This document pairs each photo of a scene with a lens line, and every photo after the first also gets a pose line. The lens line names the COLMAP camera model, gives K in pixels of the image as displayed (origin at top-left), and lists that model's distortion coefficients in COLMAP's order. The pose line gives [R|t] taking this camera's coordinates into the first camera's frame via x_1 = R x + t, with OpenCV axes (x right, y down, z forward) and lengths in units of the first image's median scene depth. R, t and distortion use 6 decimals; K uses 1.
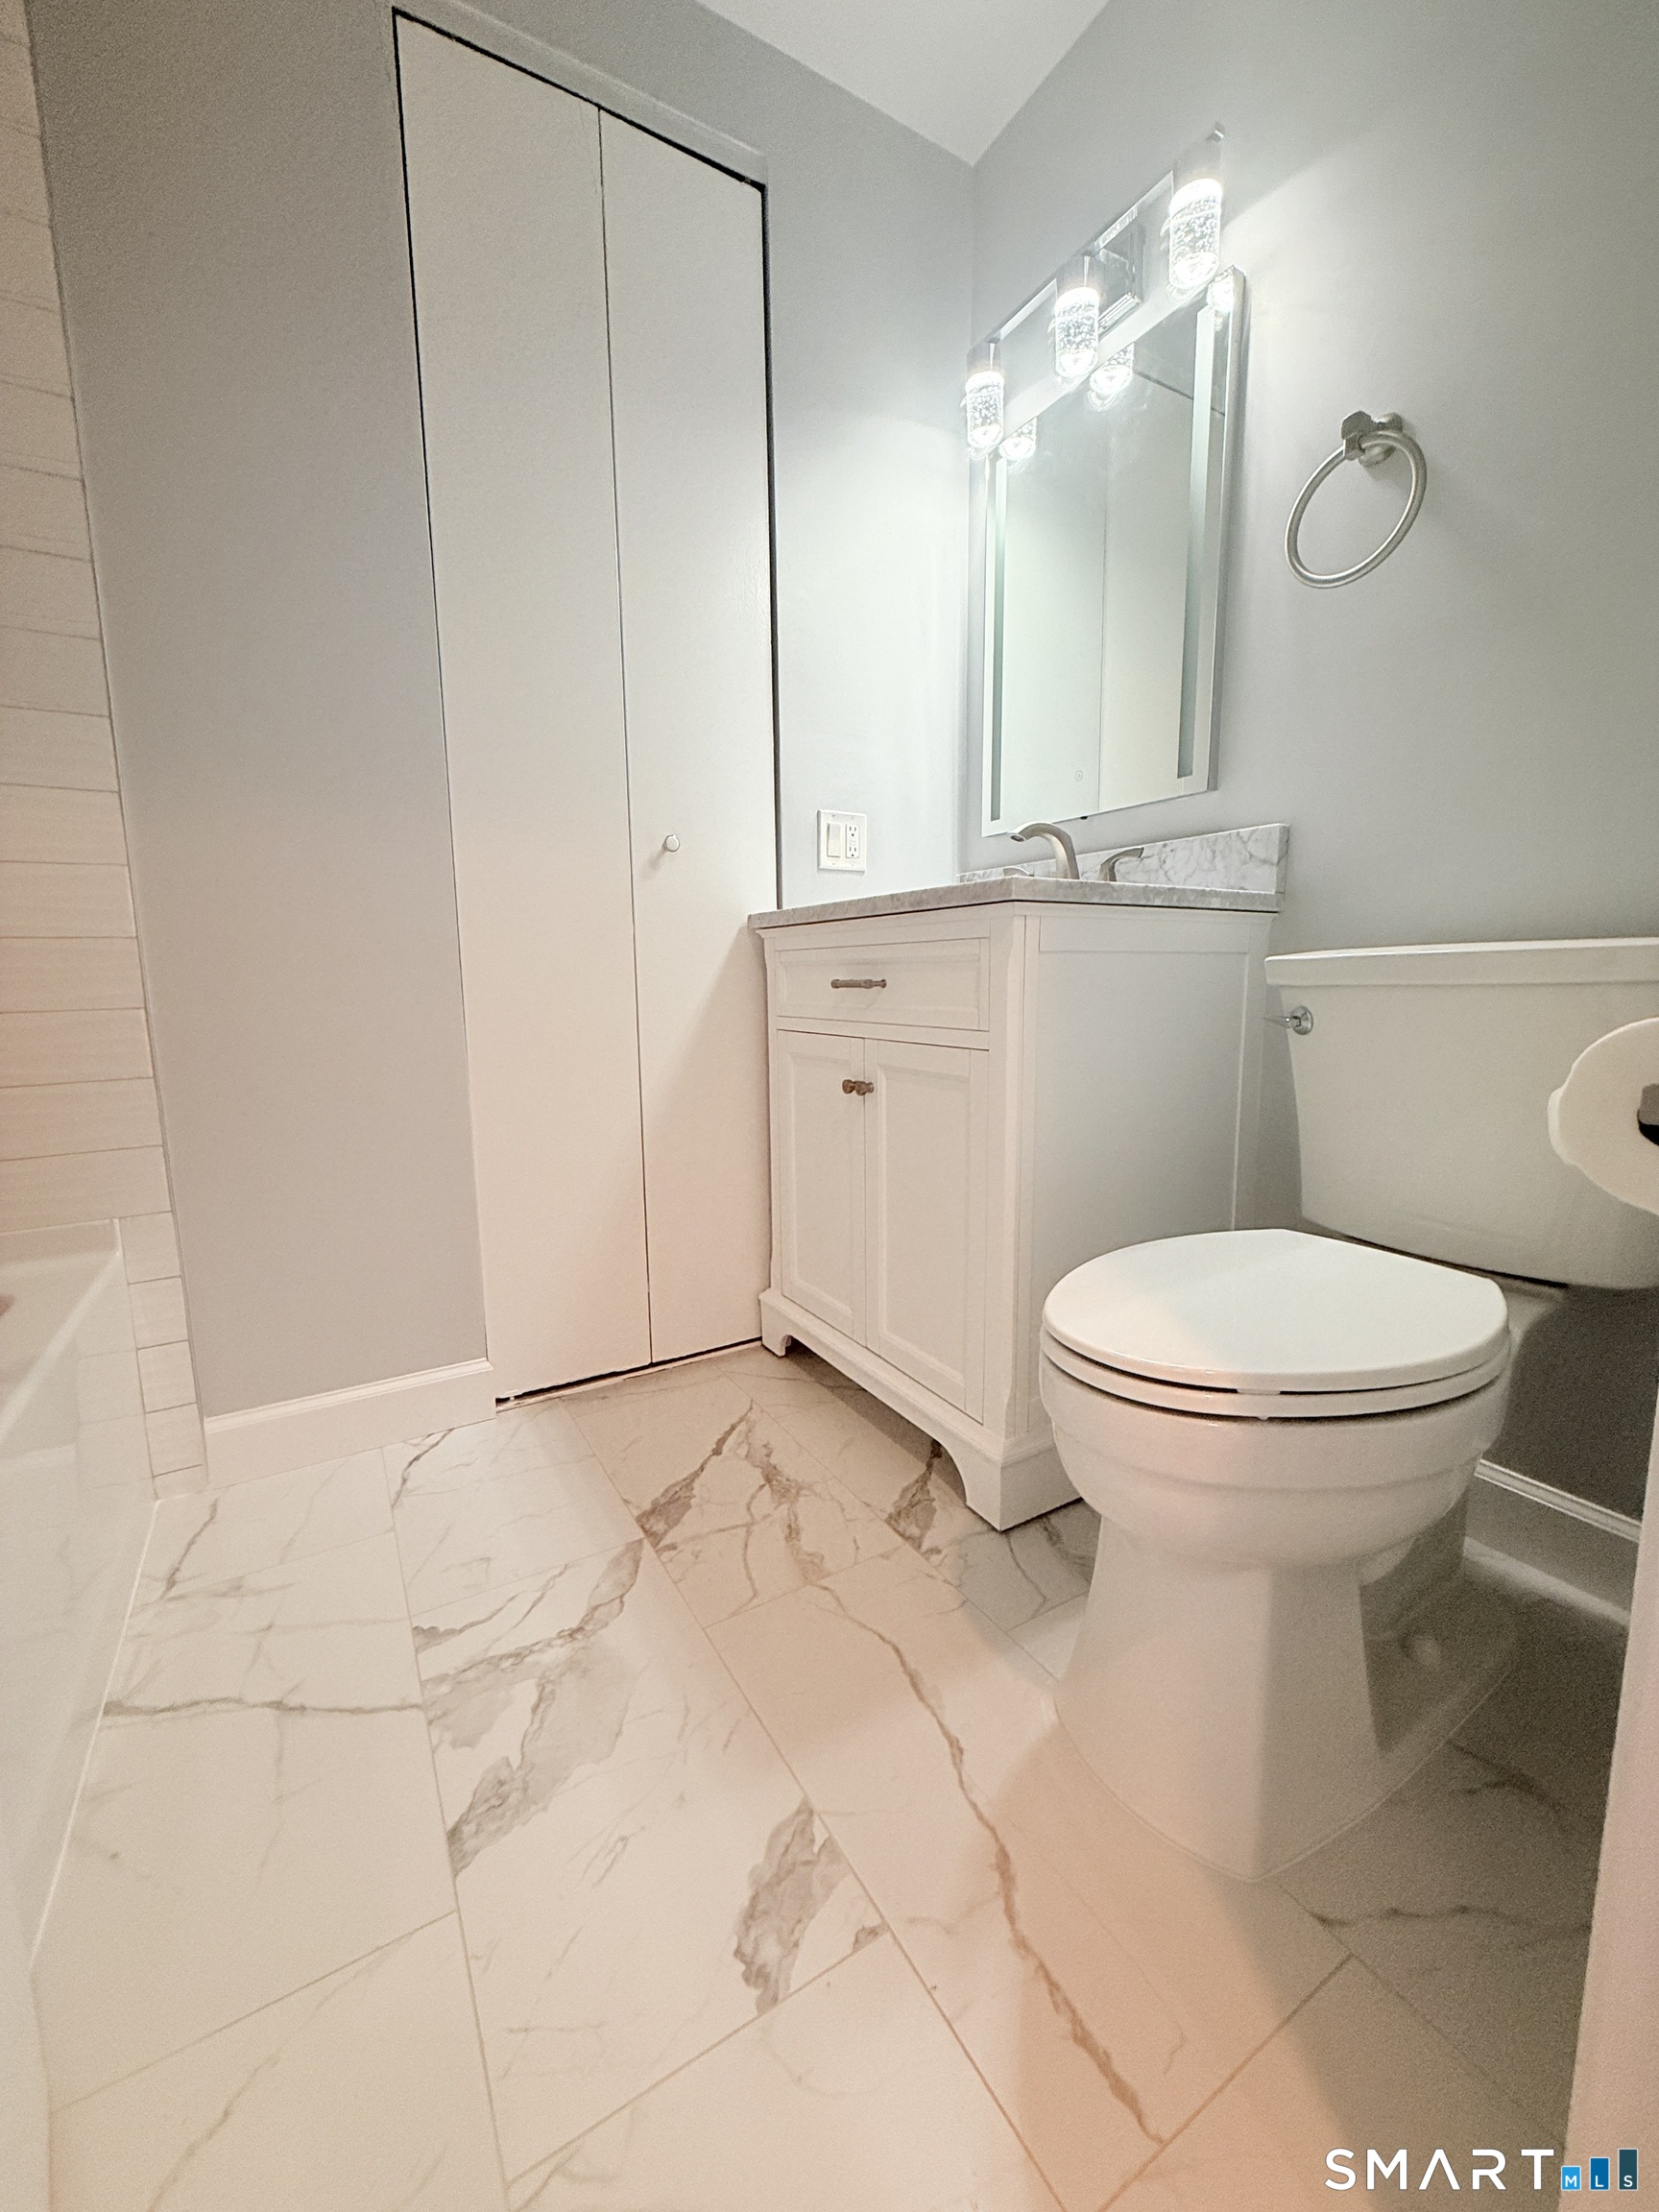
lens RADIAL K [[880.9, 0, 829.5], [0, 880.9, 1106.0], [0, 0, 1]] dist [0.000389, -0.000066]
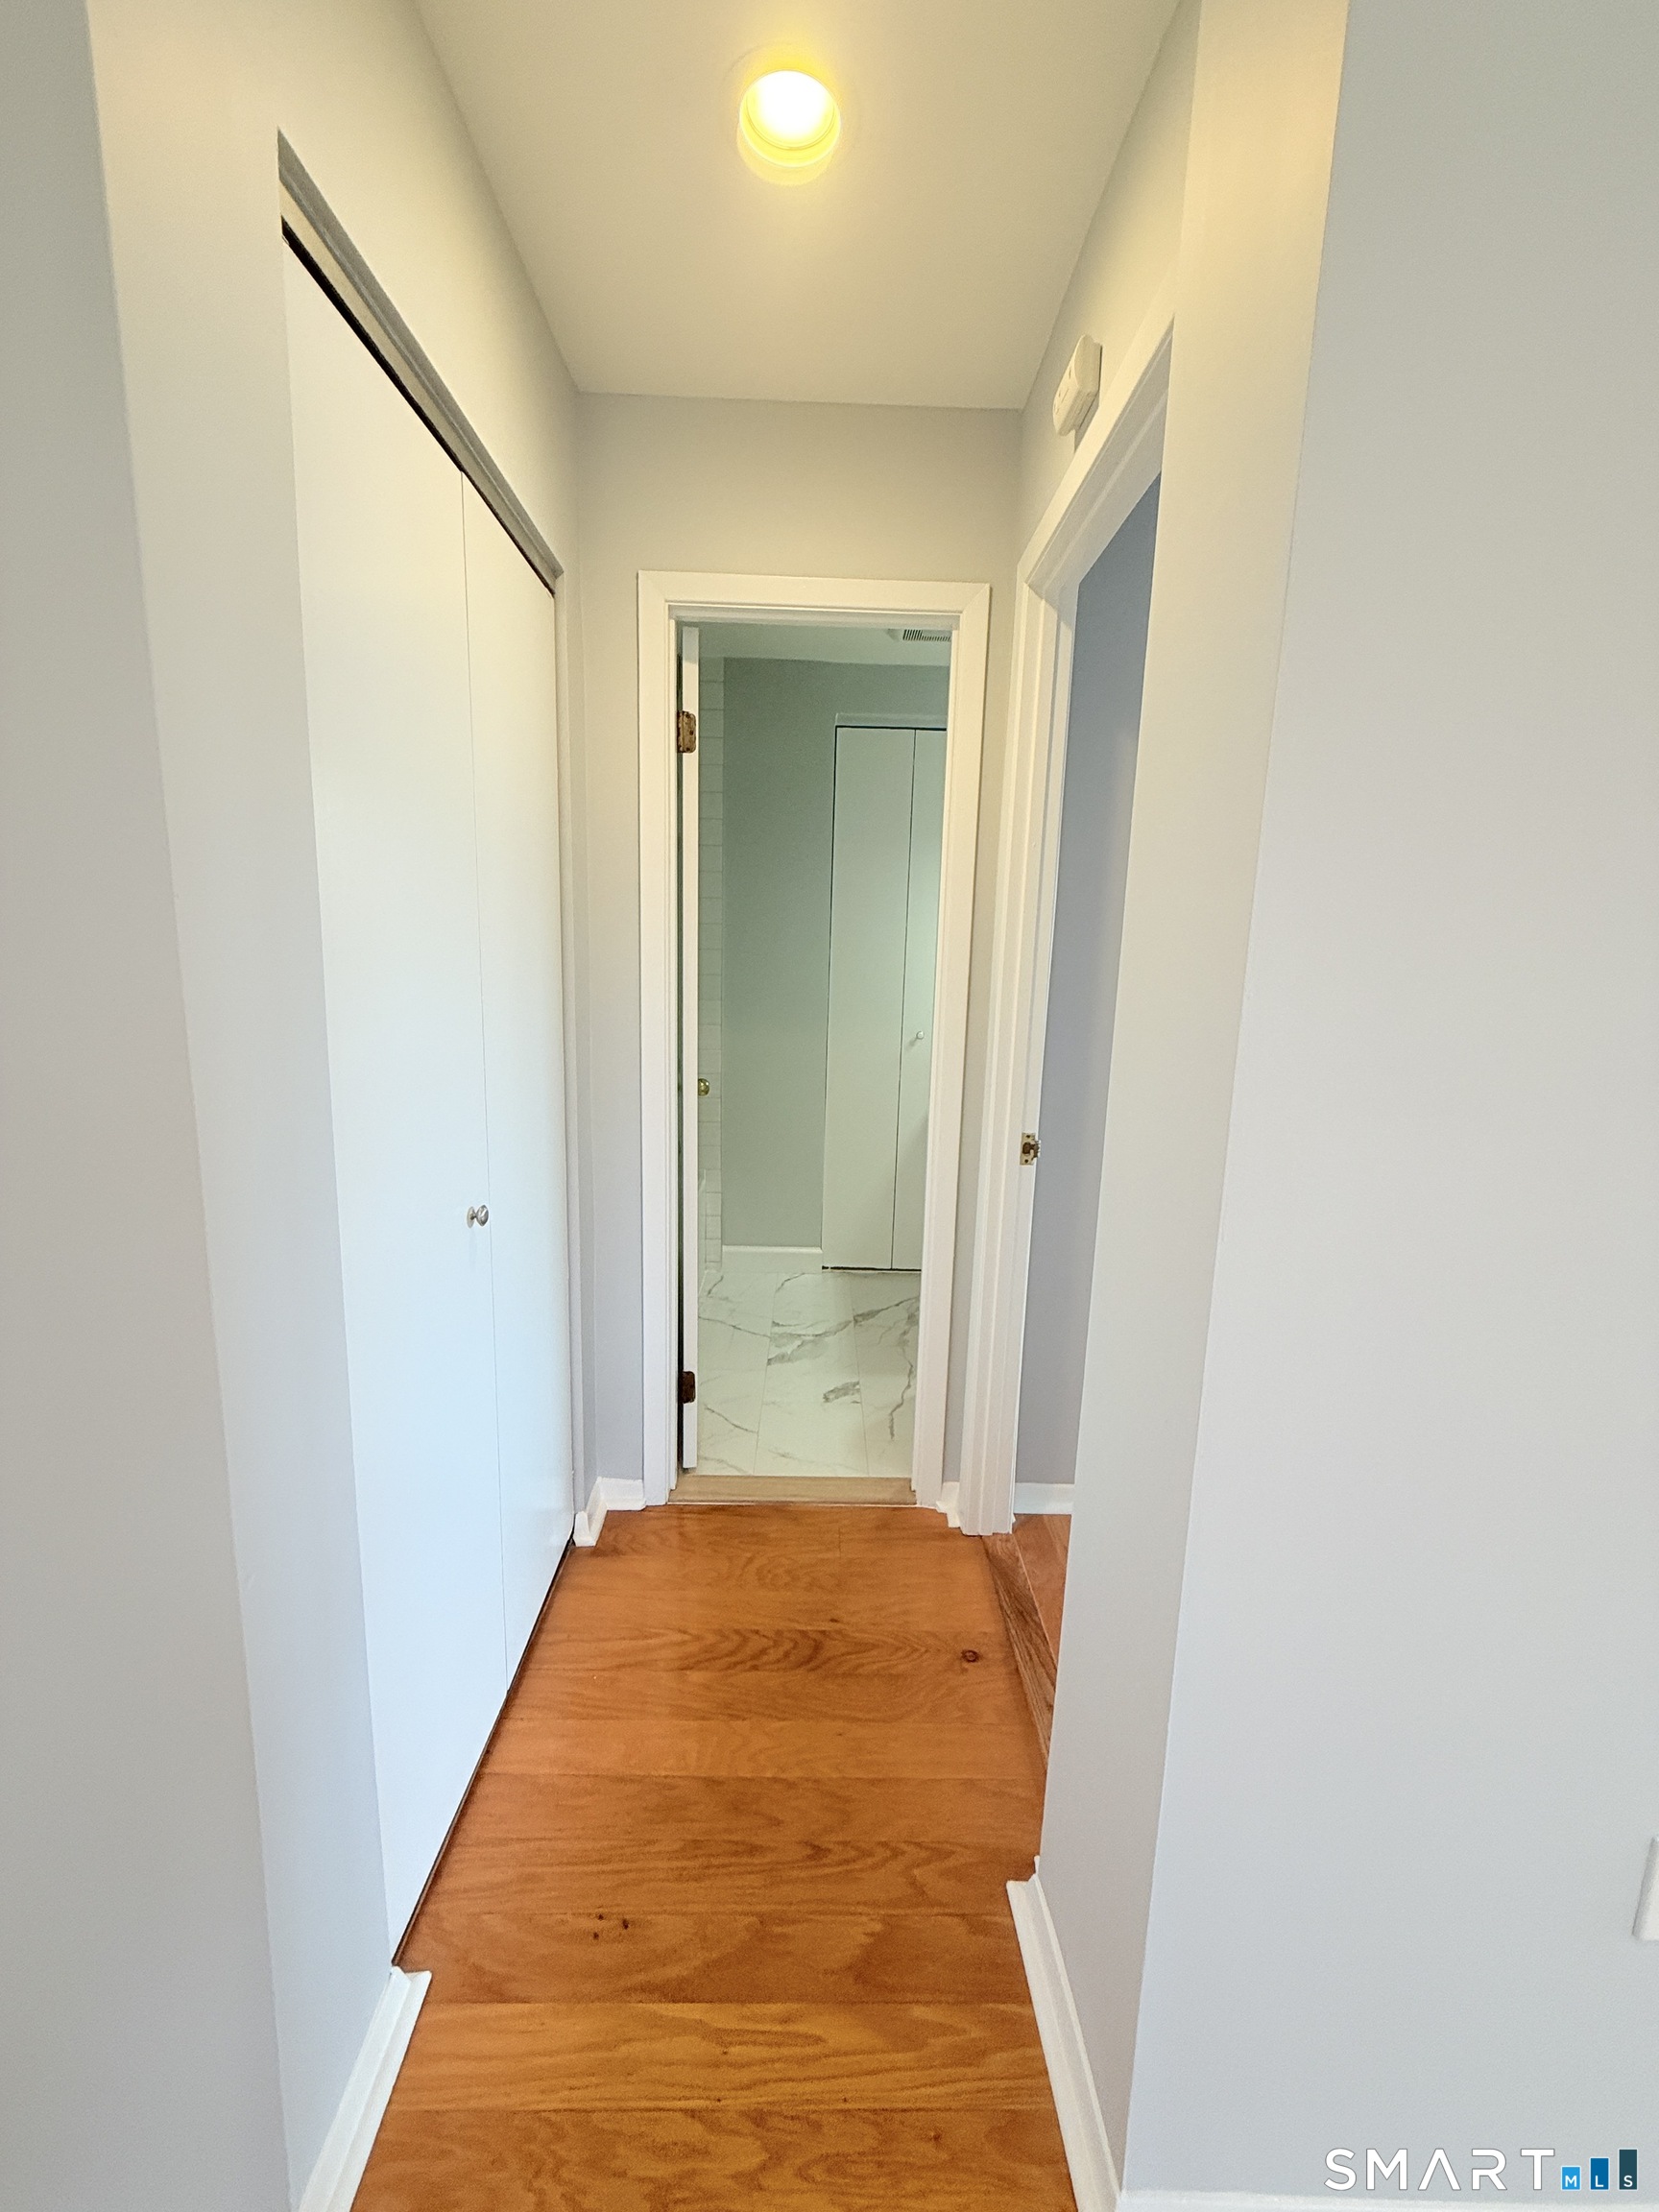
lens RADIAL K [[880.9, 0, 829.5], [0, 880.9, 1106.0], [0, 0, 1]] dist [0.000389, -0.000066]
pose [[0.866663, 0.121641, -0.483837, 0.852221], [-0.109396, 0.992553, 0.053584, -0.259647], [0.486752, 0.006491, 0.873516, -1.235801]]
